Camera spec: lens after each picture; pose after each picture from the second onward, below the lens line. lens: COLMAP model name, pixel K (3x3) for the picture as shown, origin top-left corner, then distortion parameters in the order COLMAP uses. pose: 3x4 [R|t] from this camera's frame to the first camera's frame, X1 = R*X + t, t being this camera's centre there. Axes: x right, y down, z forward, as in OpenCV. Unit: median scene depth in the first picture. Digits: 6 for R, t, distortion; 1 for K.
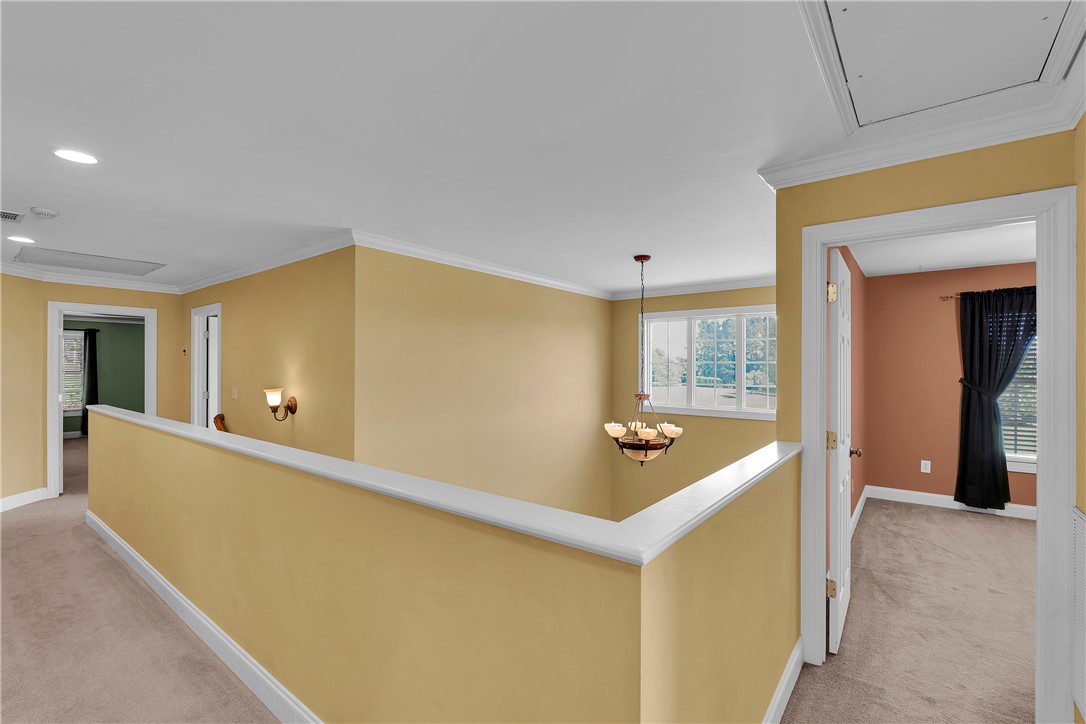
lens RADIAL K [[484.6, 0, 551.3], [0, 484.6, 363.8], [0, 0, 1]] dist [-0.009498, -0.000096]
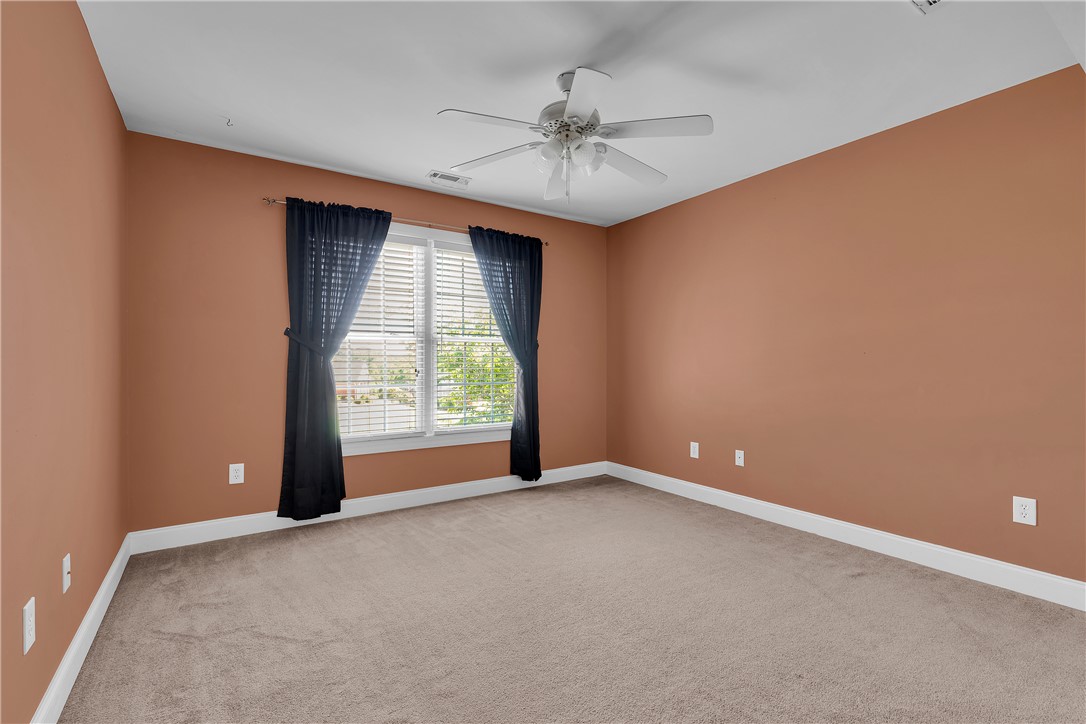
lens RADIAL K [[484.6, 0, 551.3], [0, 484.6, 363.8], [0, 0, 1]] dist [-0.009498, -0.000096]
pose [[0.312195, -0.006430, 0.949996, 0.351687], [0.001198, 0.999979, 0.006375, 0.077178], [-0.950017, -0.000852, 0.312196, 0.469880]]
